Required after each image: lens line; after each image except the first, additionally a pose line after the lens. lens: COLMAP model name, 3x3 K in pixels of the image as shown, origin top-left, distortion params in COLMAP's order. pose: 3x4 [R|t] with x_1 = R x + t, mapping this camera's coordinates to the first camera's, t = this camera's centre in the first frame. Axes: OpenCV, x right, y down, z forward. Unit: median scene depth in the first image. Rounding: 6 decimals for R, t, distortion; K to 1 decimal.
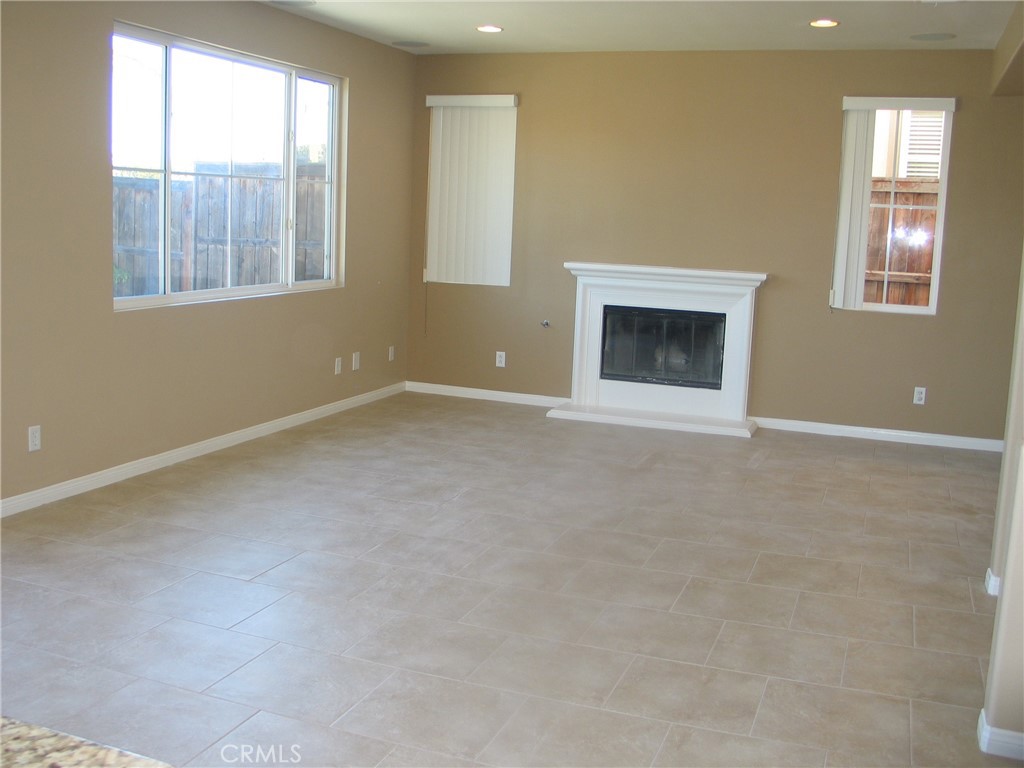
lens RADIAL K [[1058.8, 0, 512.0], [0, 1058.8, 384.0], [0, 0, 1]] dist [-0.187539, 0.205882]
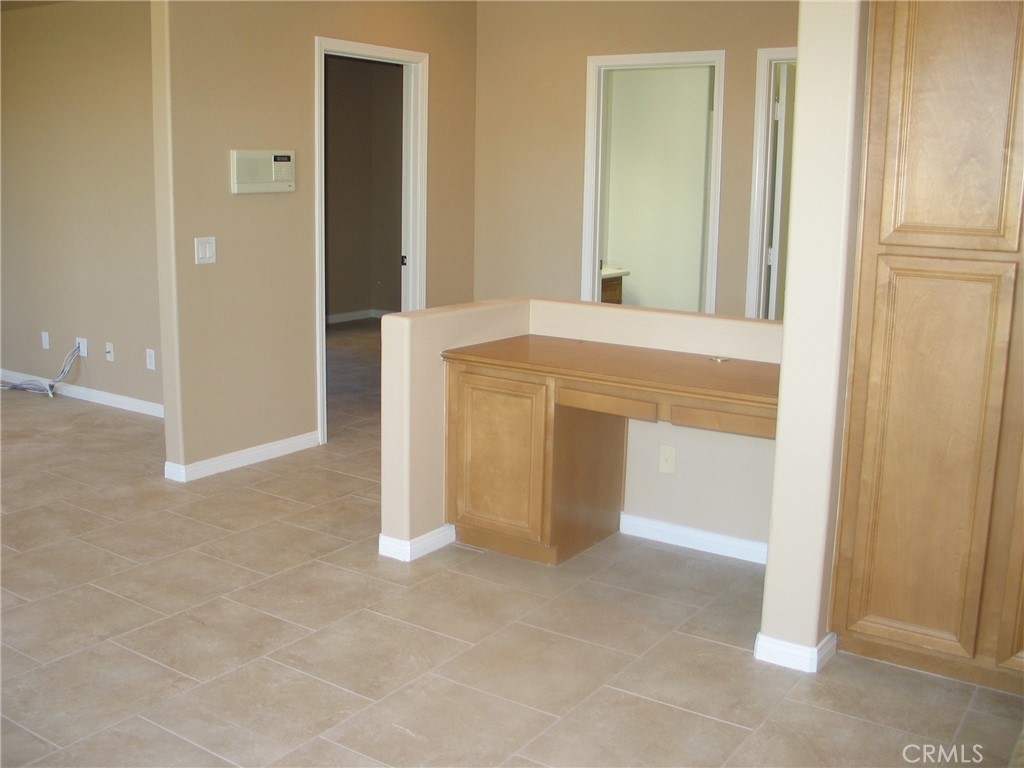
lens RADIAL K [[1058.8, 0, 512.0], [0, 1058.8, 384.0], [0, 0, 1]] dist [-0.187539, 0.205882]
pose [[0.242618, -0.218555, 0.945183, -0.260294], [0.141621, 0.971834, 0.188365, -0.031831], [-0.959729, 0.088157, 0.266737, 0.185122]]
